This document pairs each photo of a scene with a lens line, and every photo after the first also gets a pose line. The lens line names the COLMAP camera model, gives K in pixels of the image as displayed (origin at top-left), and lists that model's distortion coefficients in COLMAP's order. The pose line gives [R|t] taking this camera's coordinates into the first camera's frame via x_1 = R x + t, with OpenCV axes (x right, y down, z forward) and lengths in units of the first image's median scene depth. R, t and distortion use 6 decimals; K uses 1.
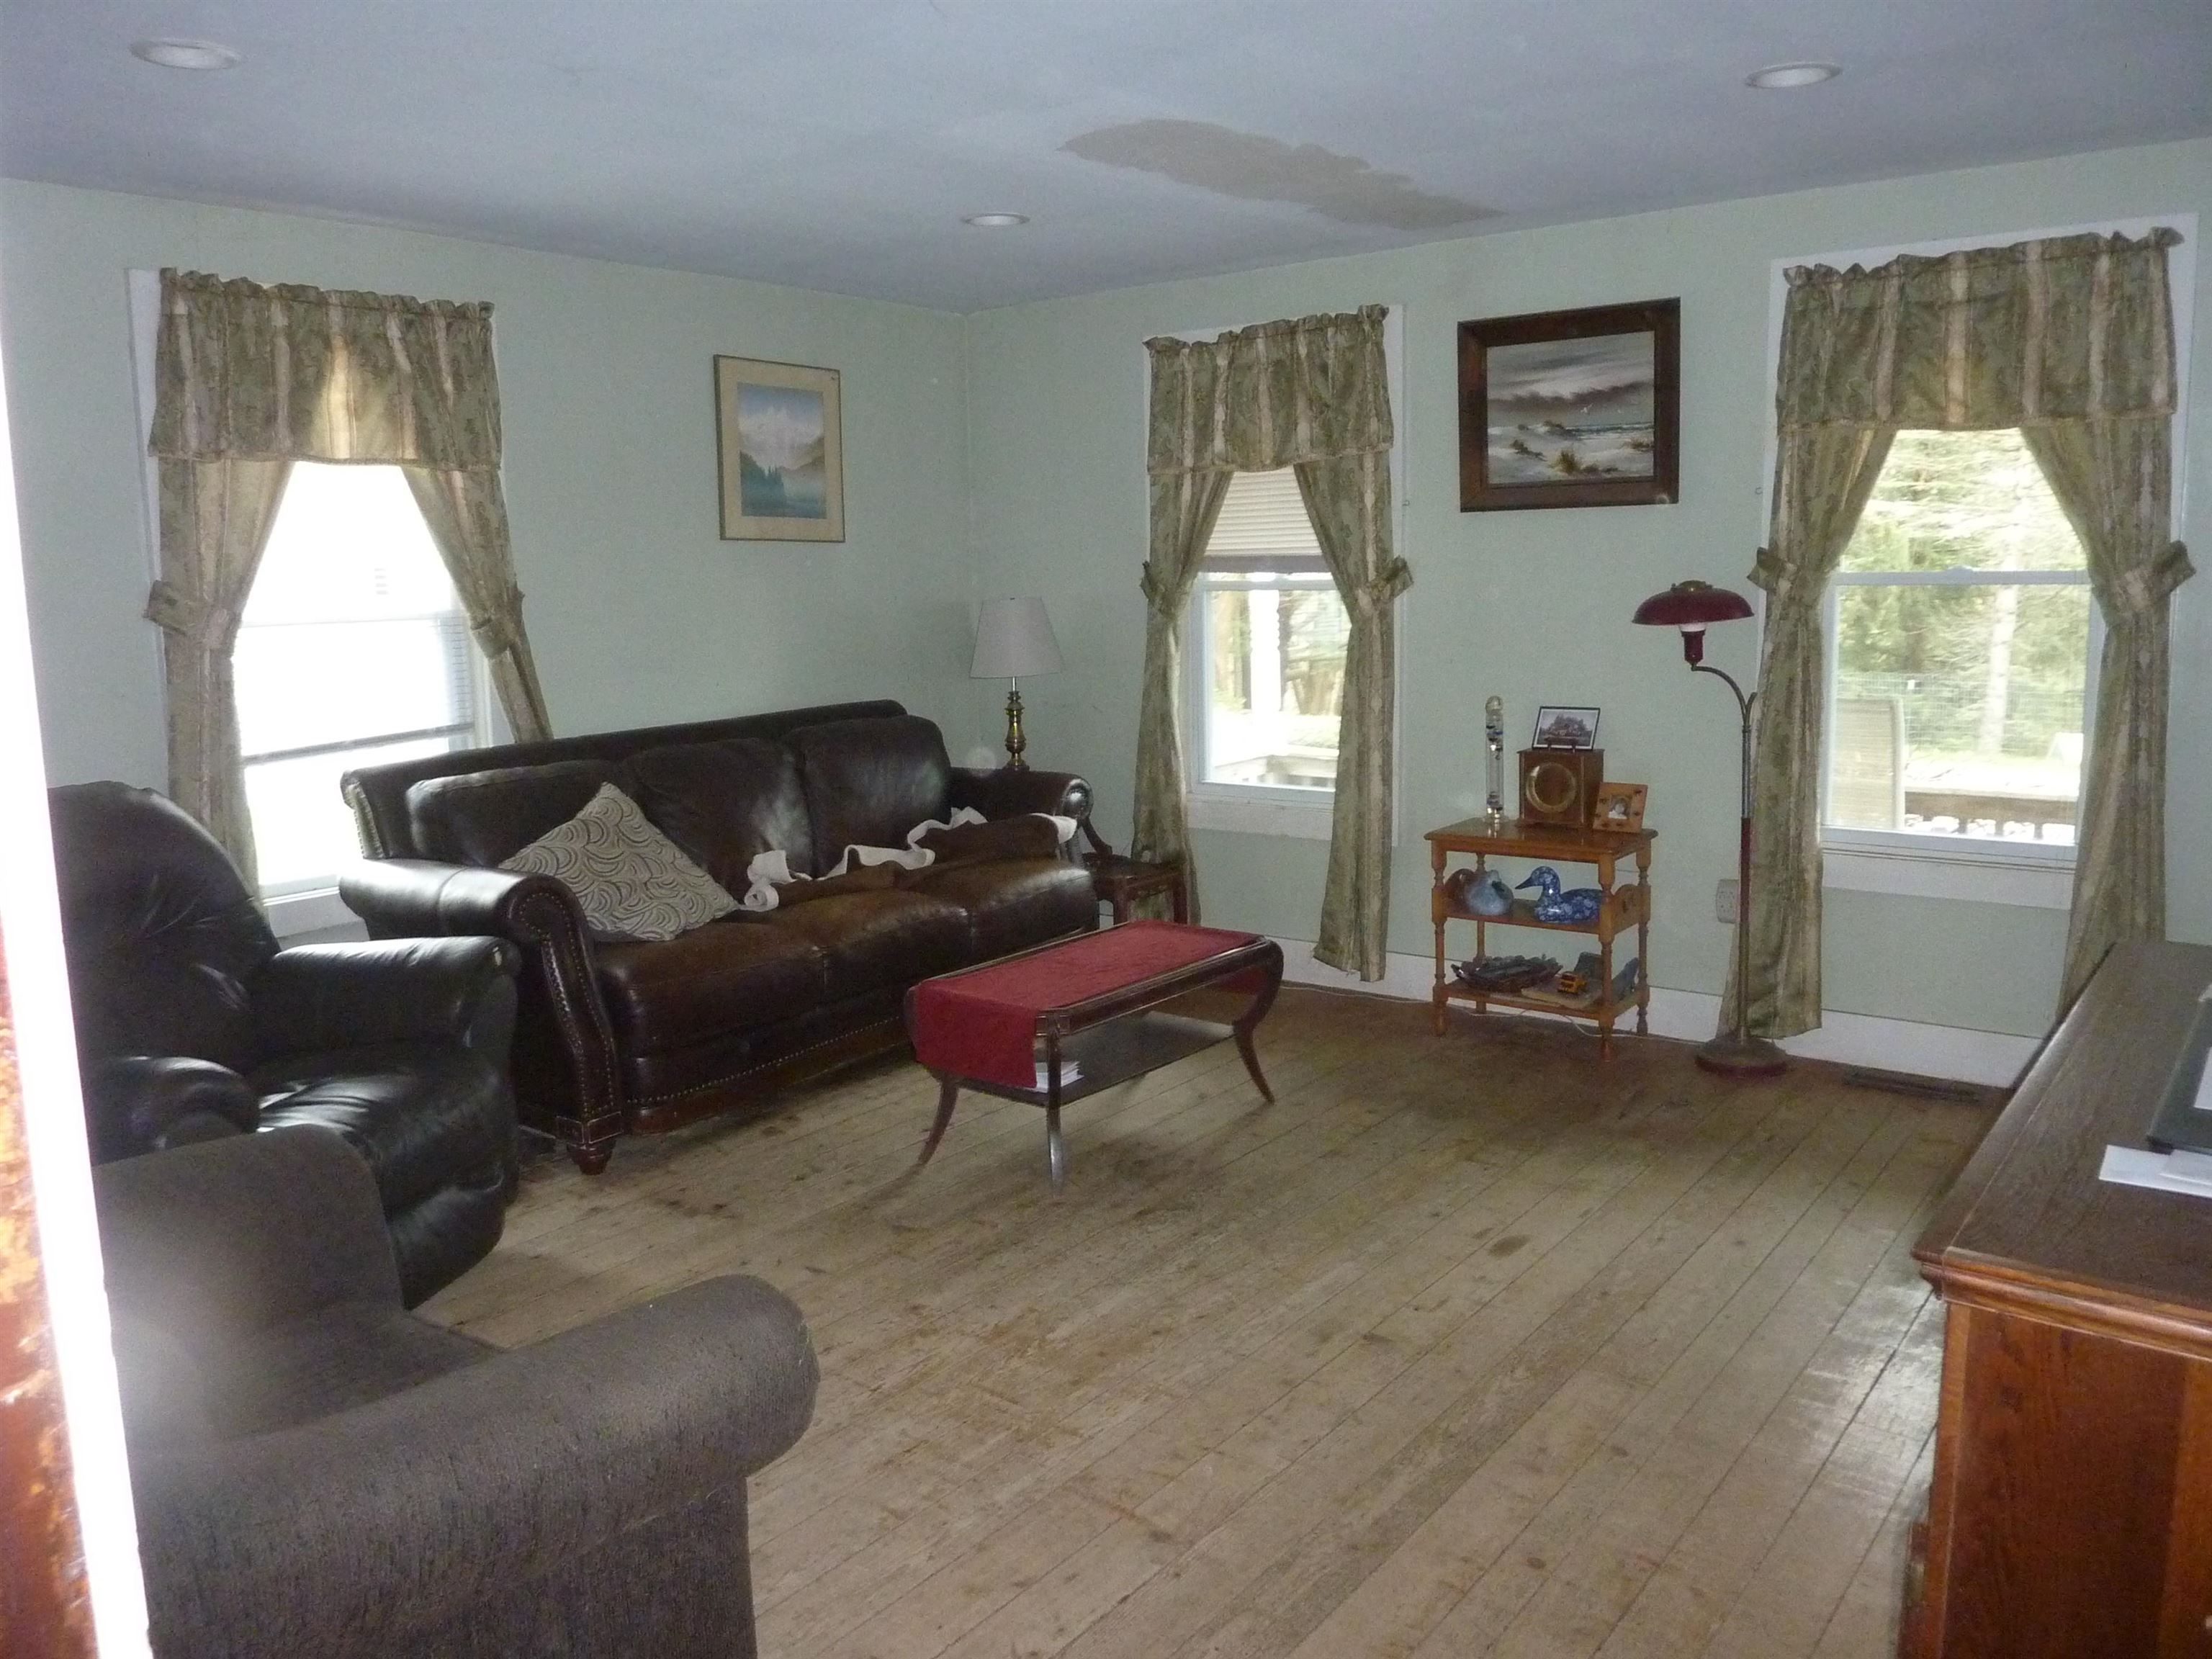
lens RADIAL K [[1700.0, 0, 1109.7], [0, 1700.0, 775.0], [0, 0, 1]] dist [-0.007499, -0.008846]
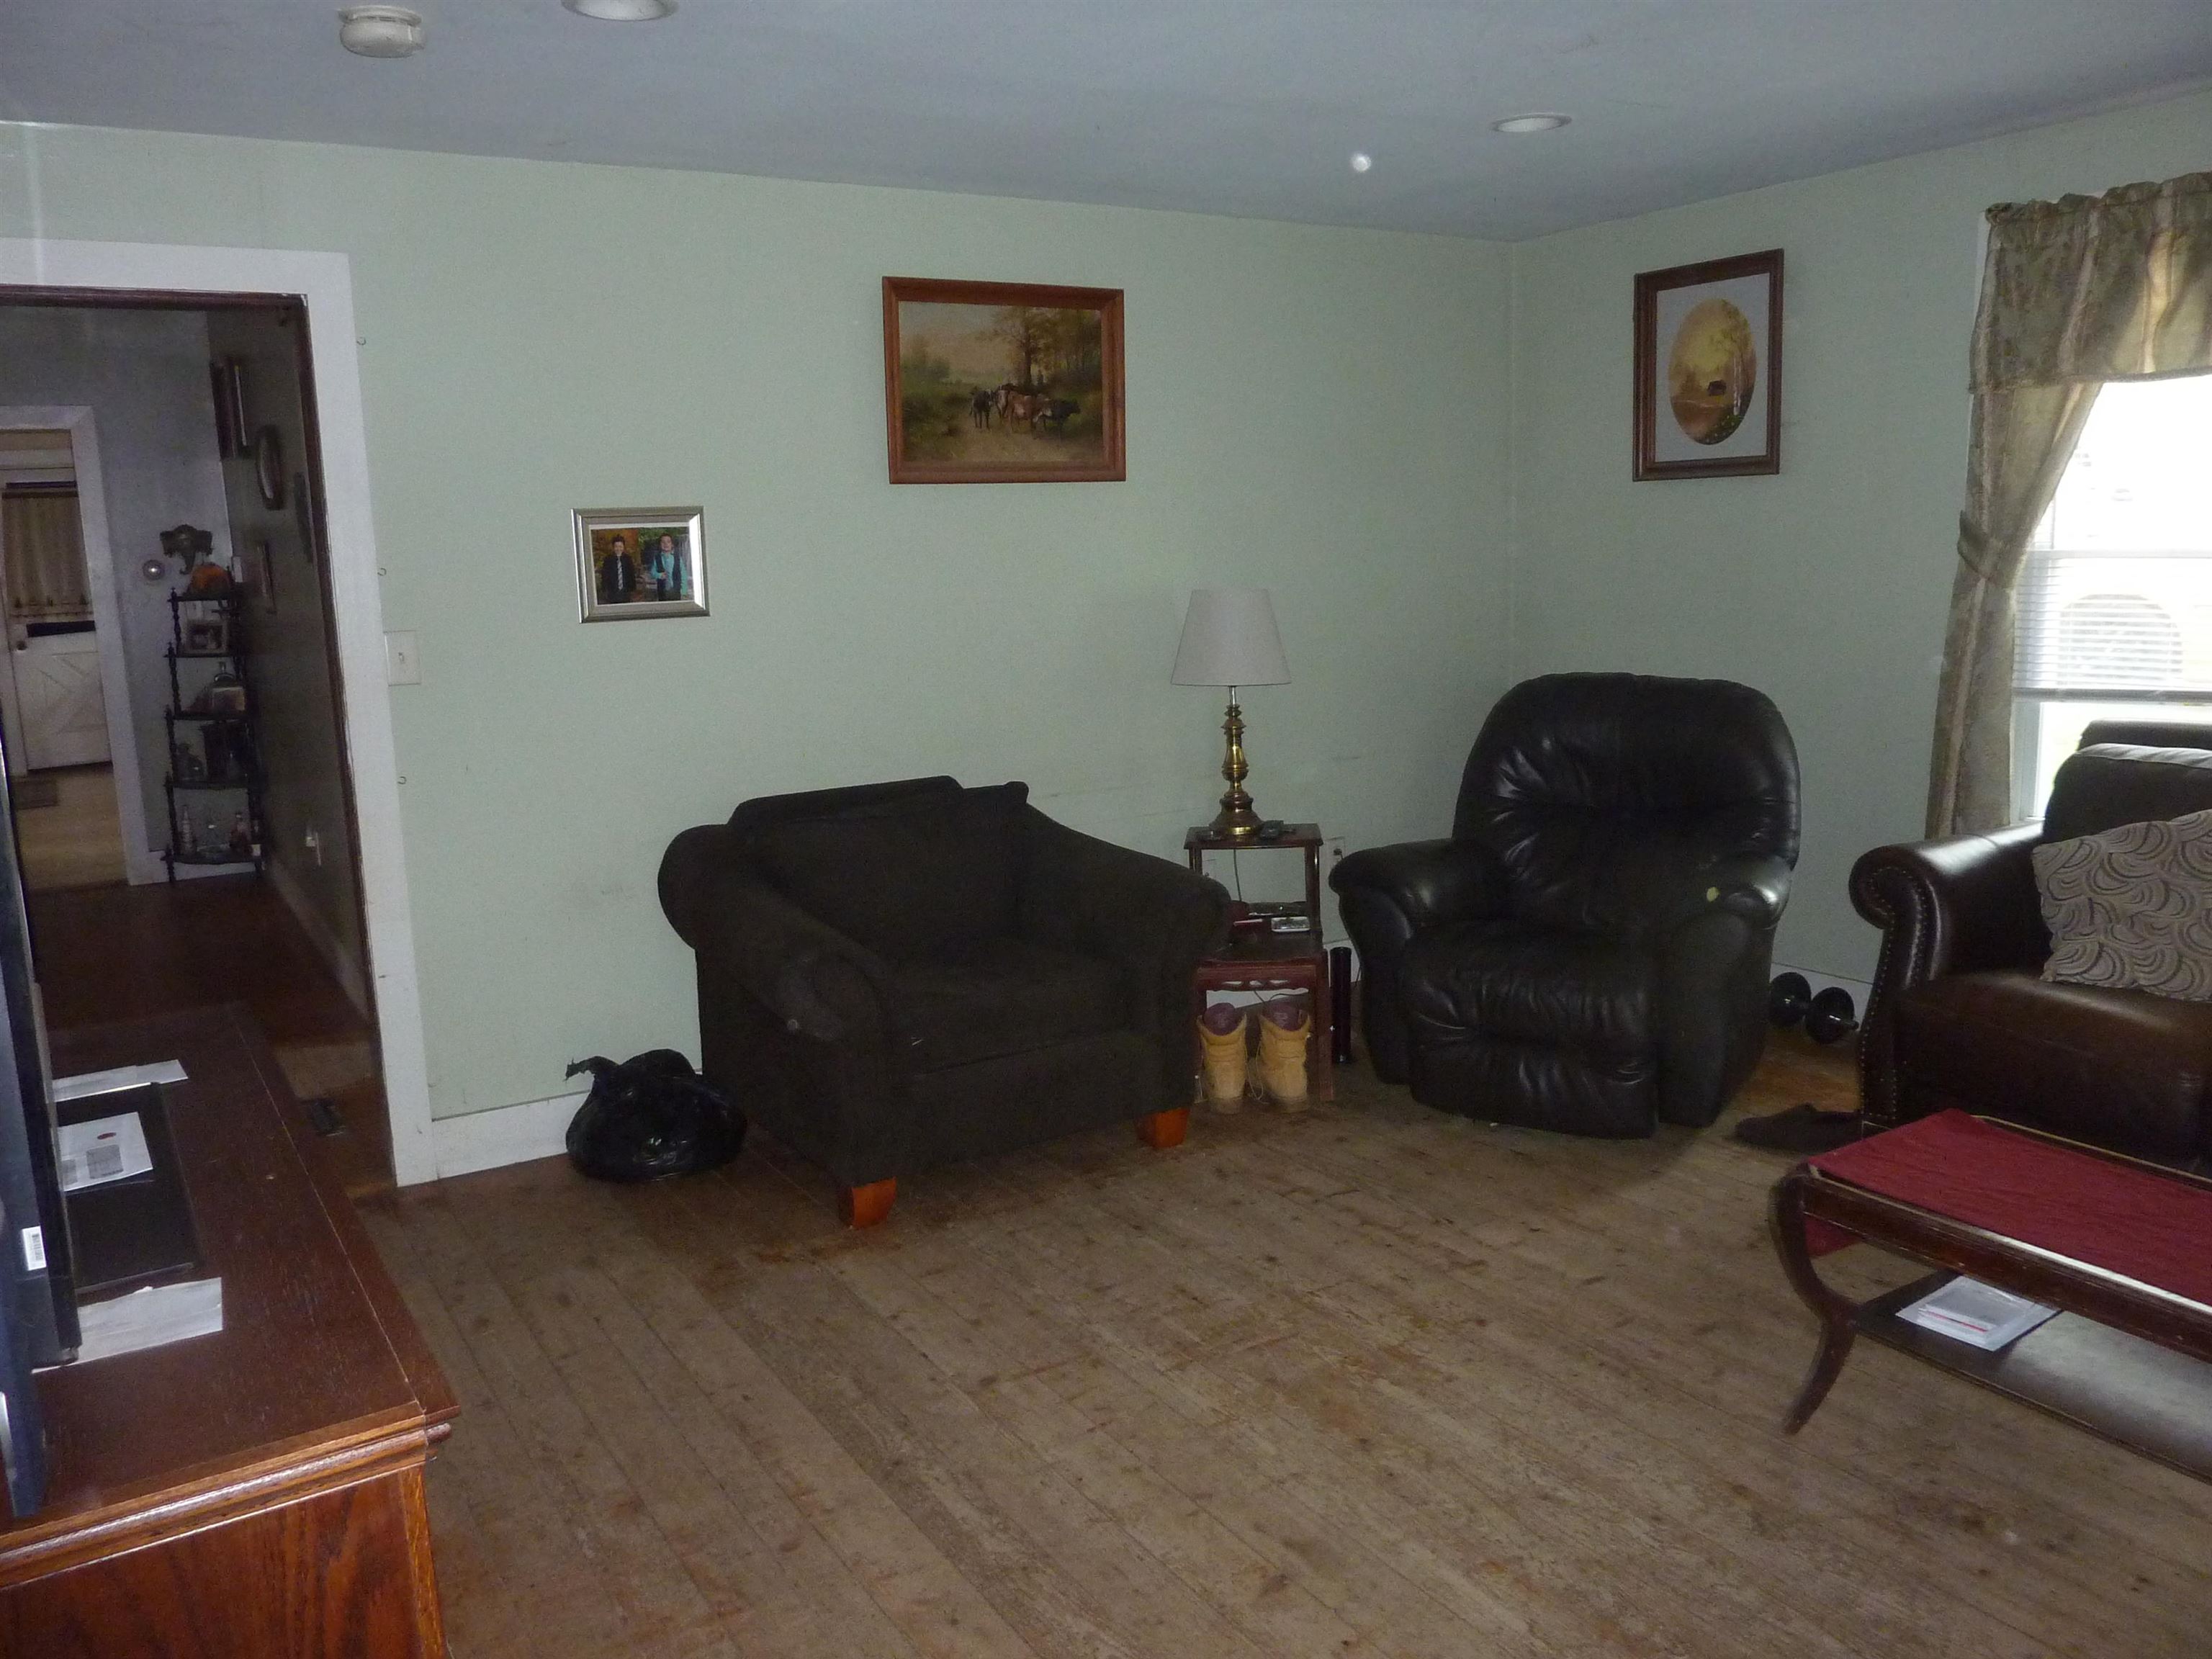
lens RADIAL K [[1700.0, 0, 1109.7], [0, 1700.0, 775.0], [0, 0, 1]] dist [-0.007499, -0.008846]
pose [[-0.340139, 0.171146, -0.924670, 0.764083], [-0.071033, 0.975814, 0.206742, -0.163224], [0.937688, 0.136003, -0.319755, 1.039531]]
